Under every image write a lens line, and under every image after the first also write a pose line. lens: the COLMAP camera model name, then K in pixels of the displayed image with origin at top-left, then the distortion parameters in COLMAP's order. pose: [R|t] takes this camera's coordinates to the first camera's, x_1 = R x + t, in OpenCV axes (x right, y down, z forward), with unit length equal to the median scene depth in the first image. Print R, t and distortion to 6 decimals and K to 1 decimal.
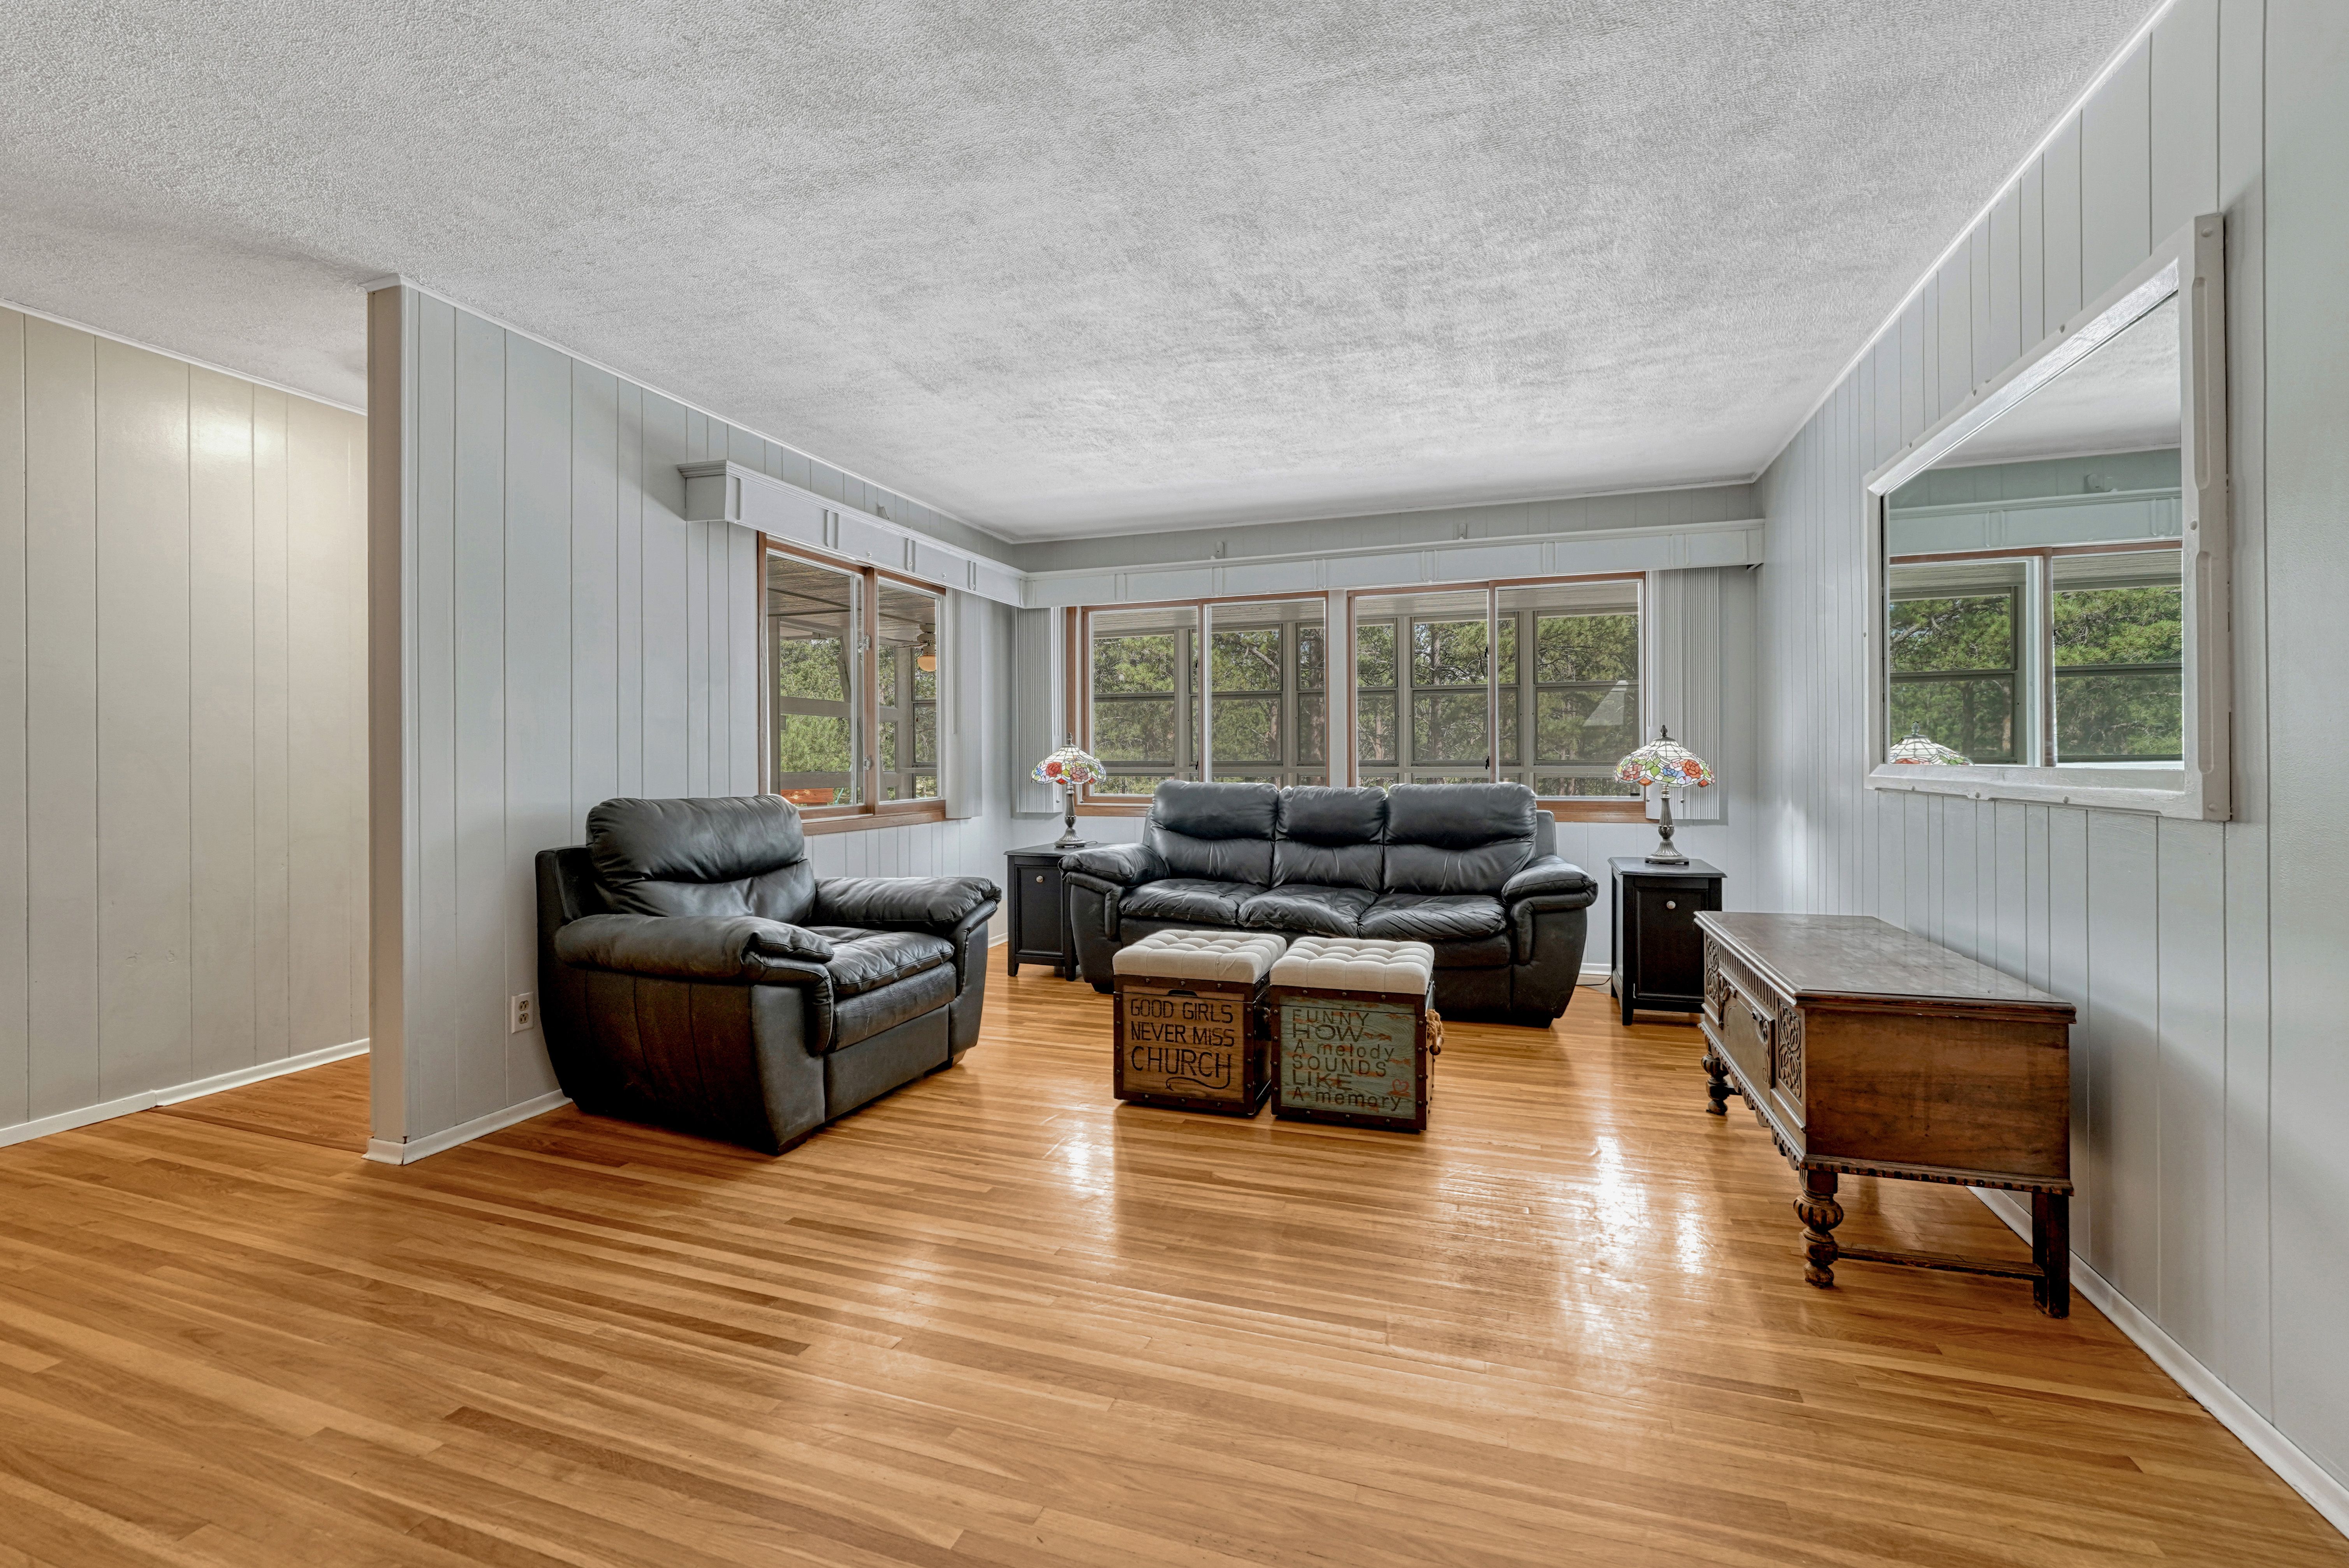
lens RADIAL K [[1021.5, 0, 1178.7], [0, 1021.5, 749.9], [0, 0, 1]] dist [-0.005284, -0.000152]
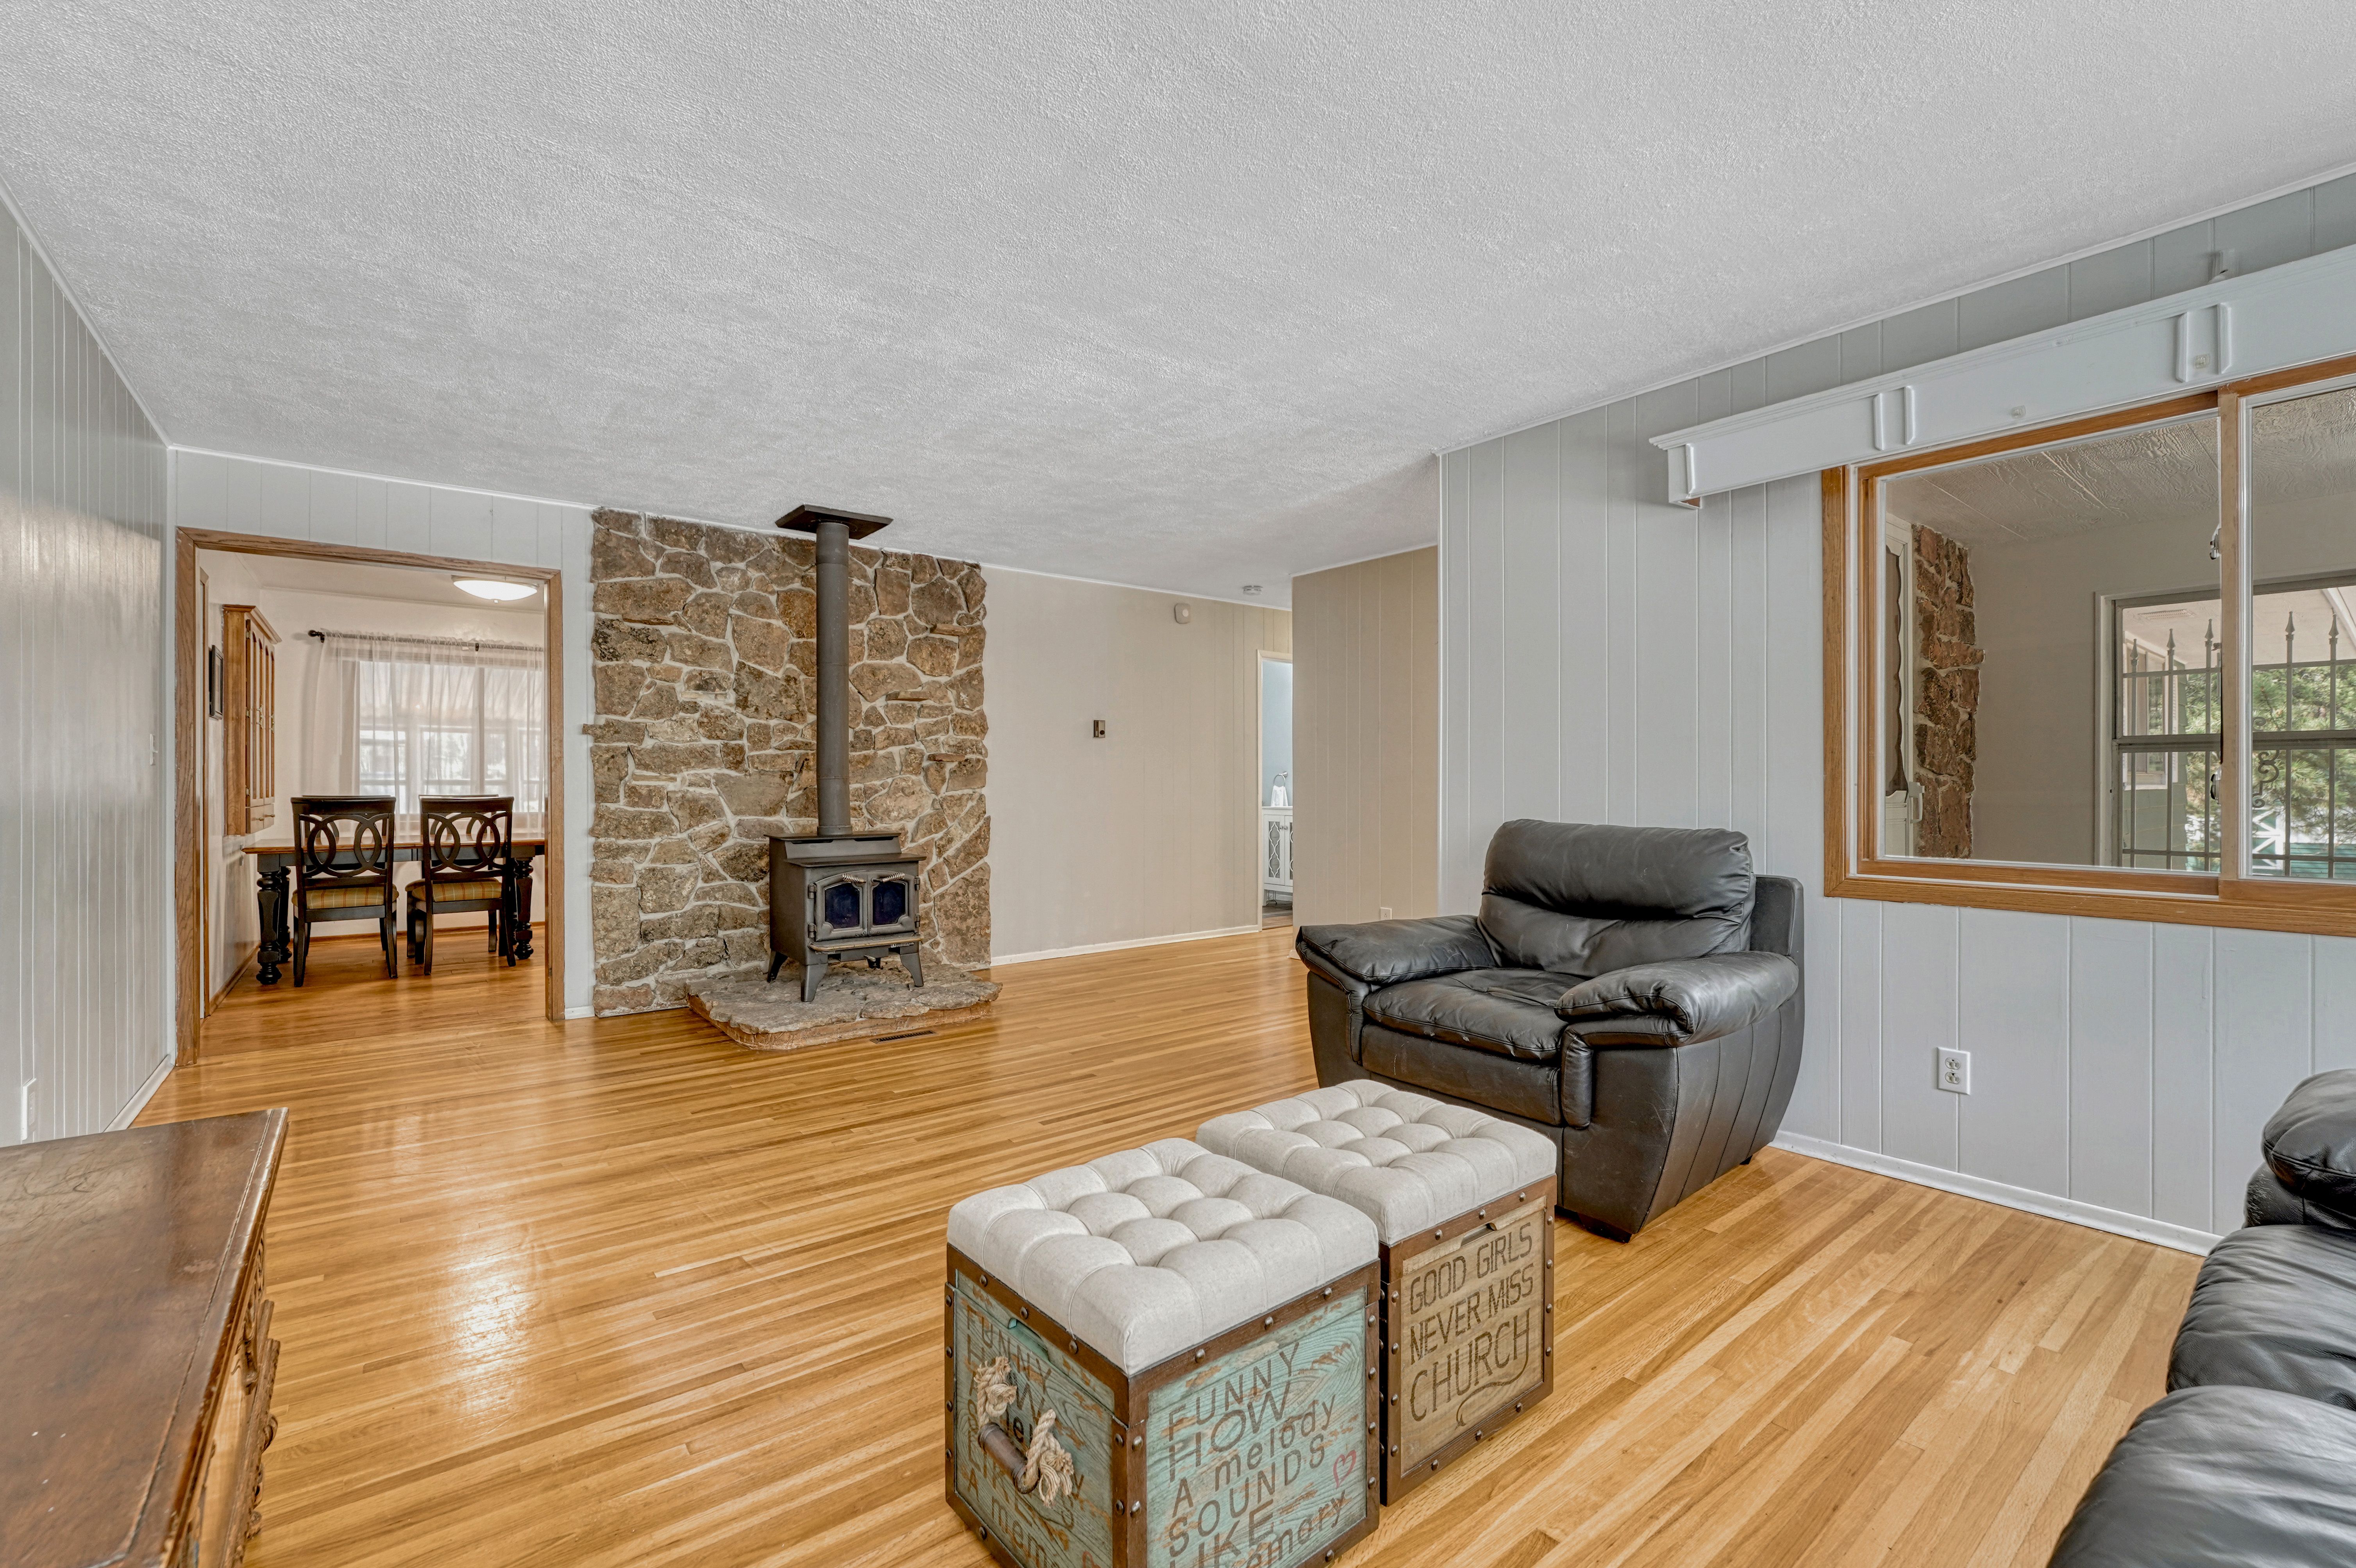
lens RADIAL K [[1016.0, 0, 1151.6], [0, 1016.0, 786.2], [0, 0, 1]] dist [-0.011669, -0.000212]
pose [[-0.582819, 0.003783, -0.812593, 0.556840], [0.006995, 0.999975, -0.000361, 0.008073], [0.812572, -0.005894, -0.582831, 1.296442]]
